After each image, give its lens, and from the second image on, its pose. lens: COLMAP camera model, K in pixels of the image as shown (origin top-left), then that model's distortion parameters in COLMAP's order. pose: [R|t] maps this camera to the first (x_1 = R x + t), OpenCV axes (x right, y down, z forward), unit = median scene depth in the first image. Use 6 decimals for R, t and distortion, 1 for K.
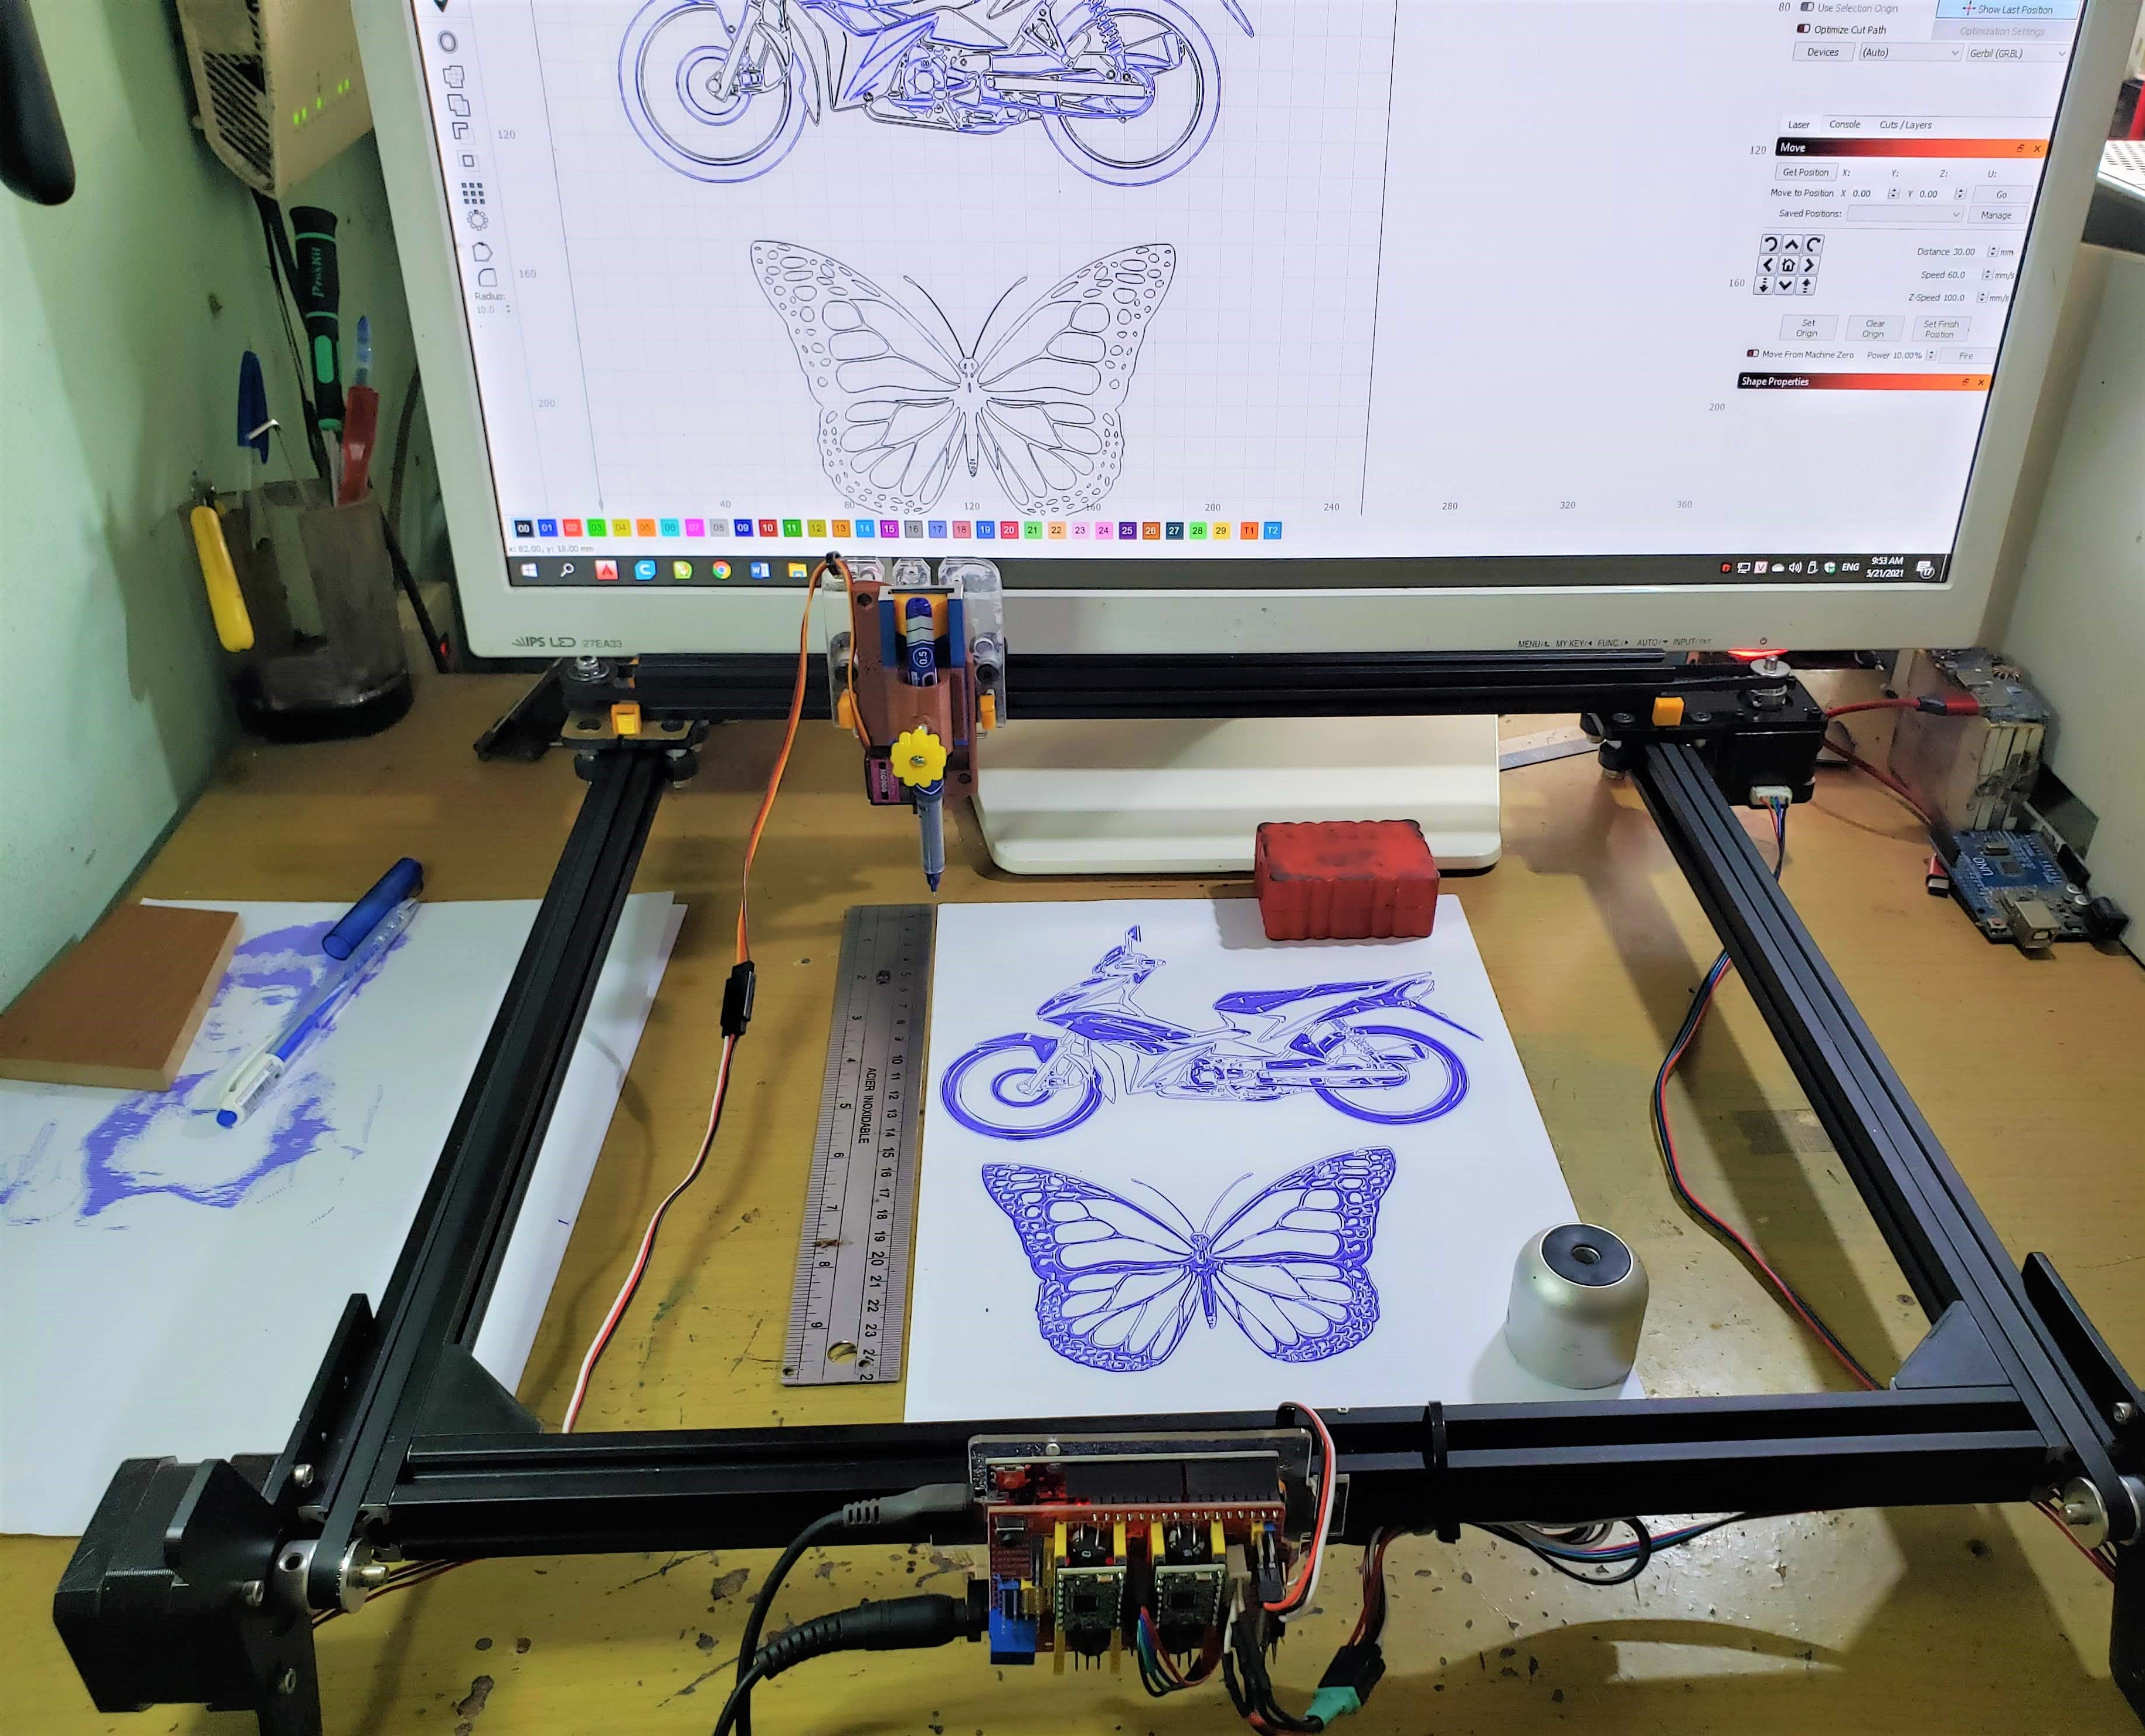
lens RADIAL K [[1921.9, 0, 1072.5], [0, 1921.9, 868.0], [0, 0, 1]] dist [0.000340, -0.002378]
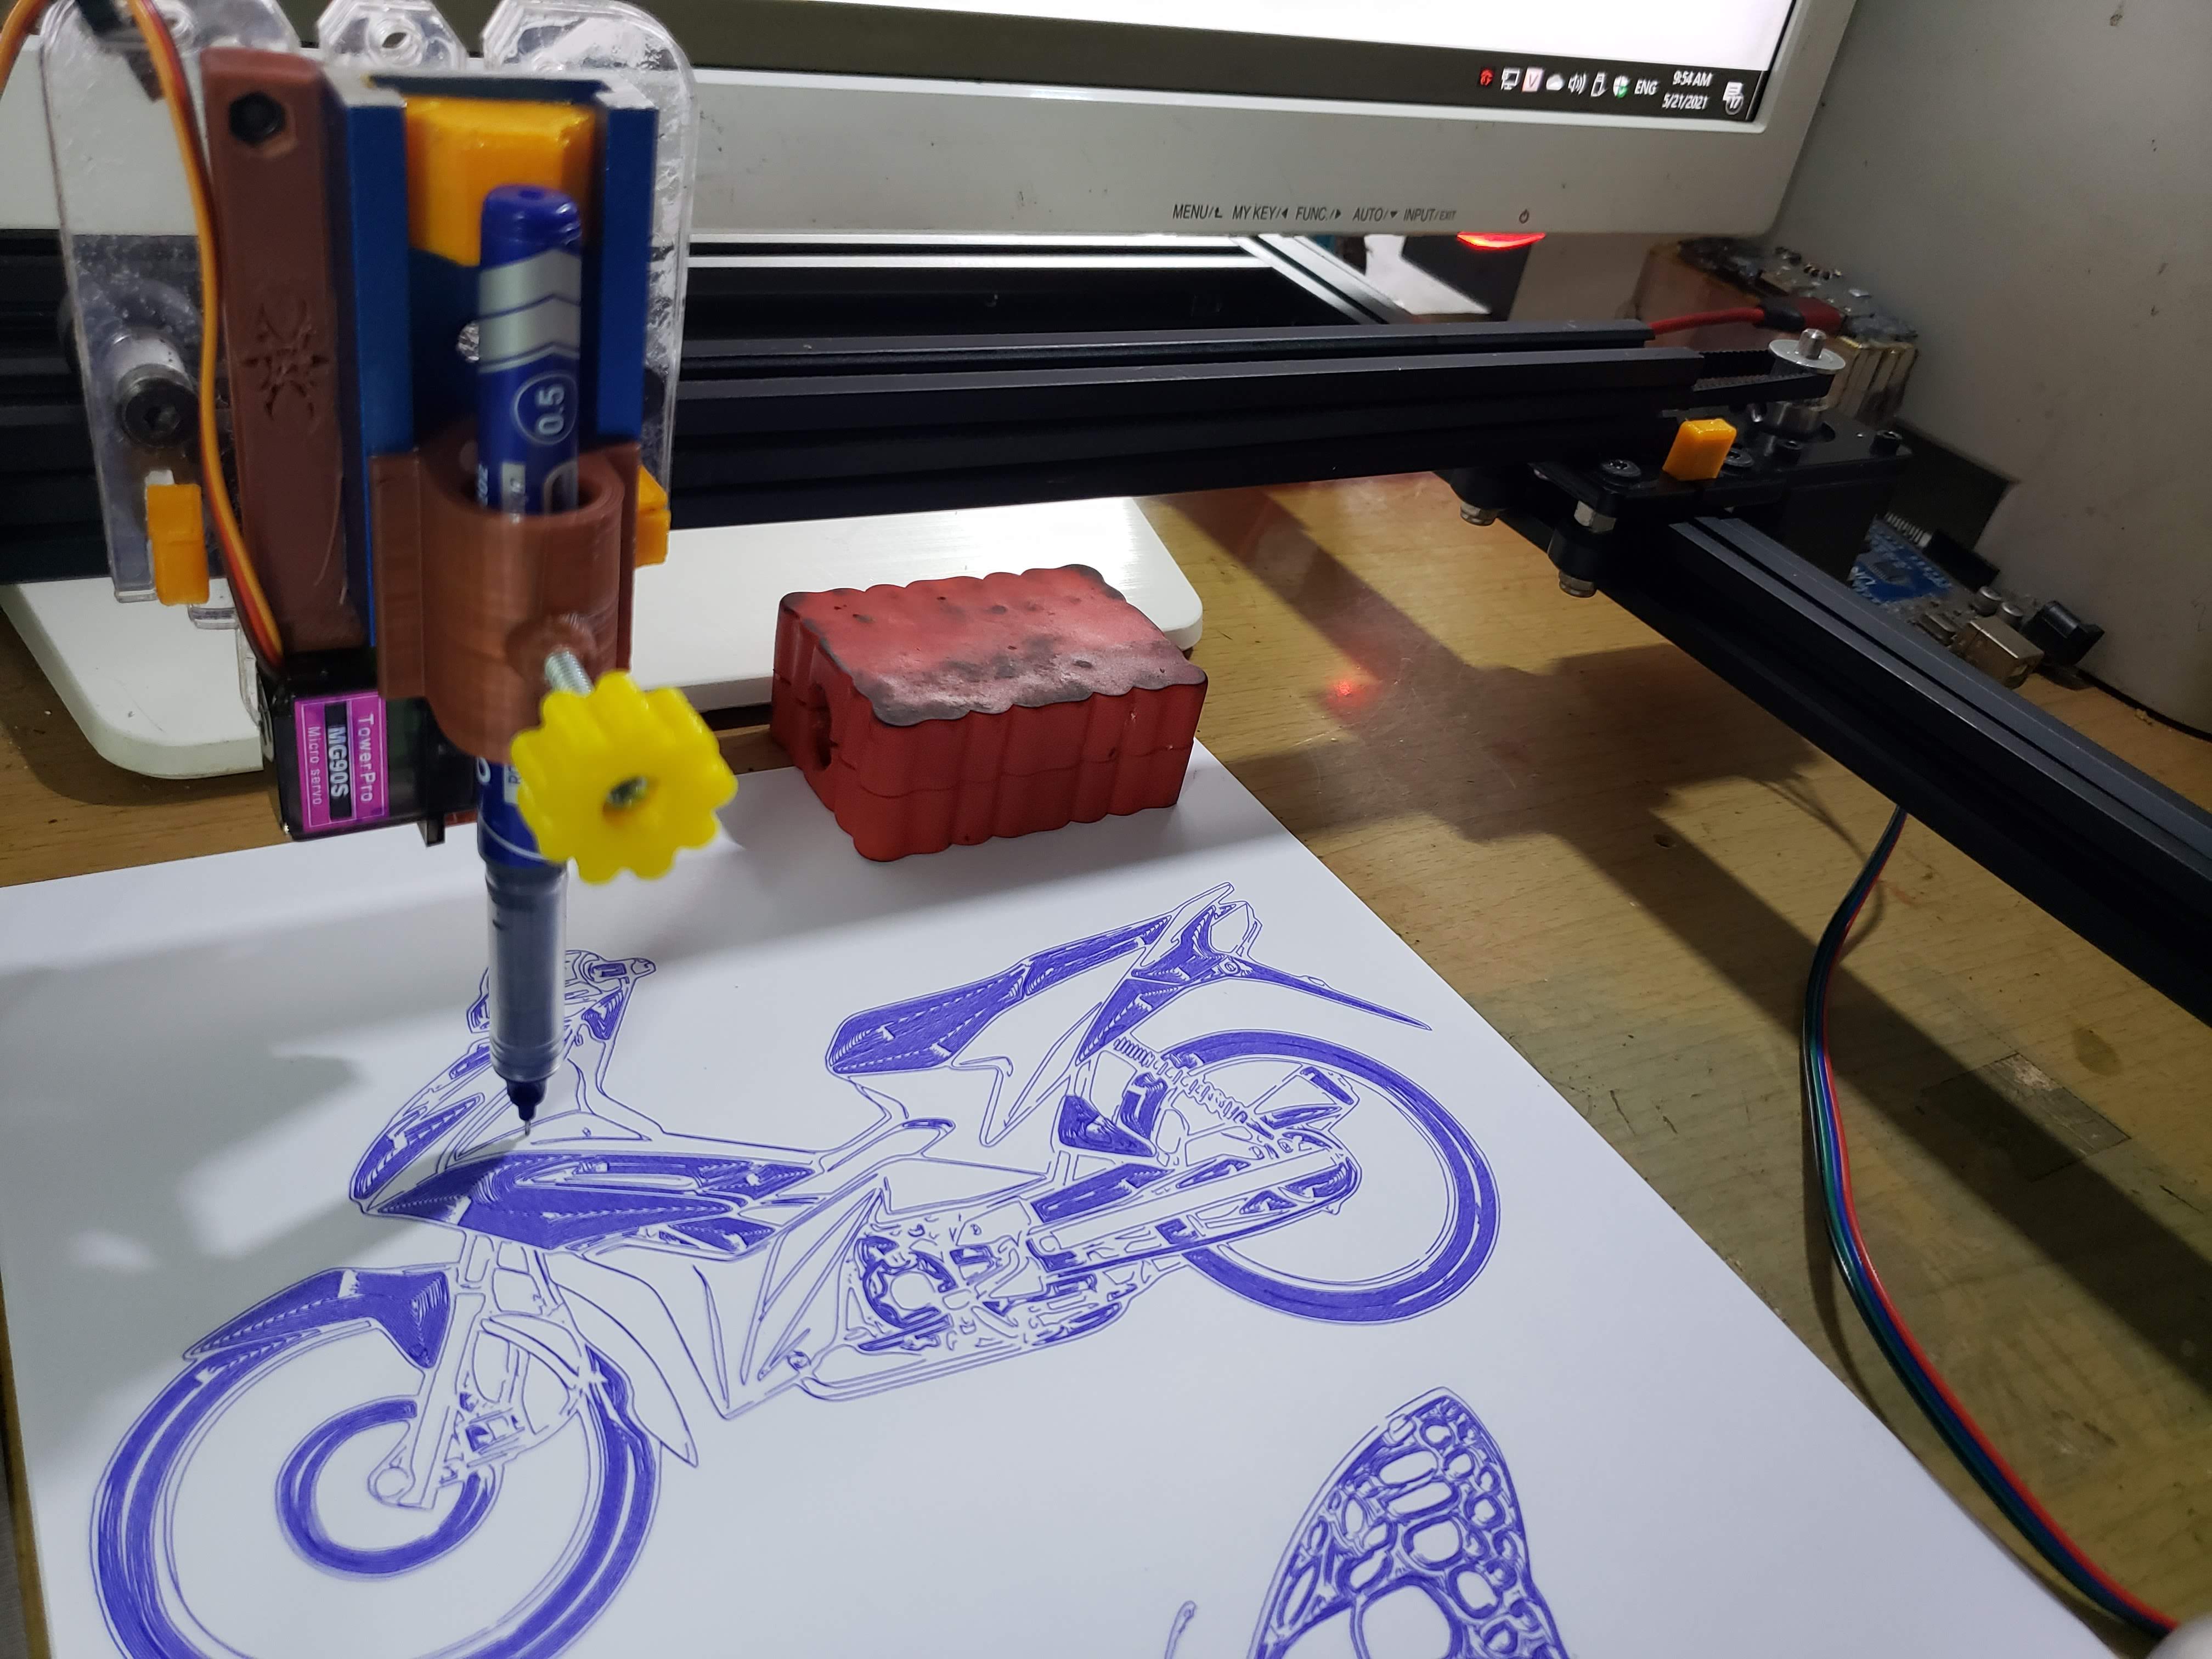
lens RADIAL K [[1714.4, 0, 1107.3], [0, 1714.4, 796.6], [0, 0, 1]] dist [-0.007116, -0.008020]
pose [[0.850180, -0.147500, 0.505408, -0.048931], [0.093321, 0.986972, 0.131060, -0.024687], [-0.518156, -0.064259, 0.852869, 0.673327]]
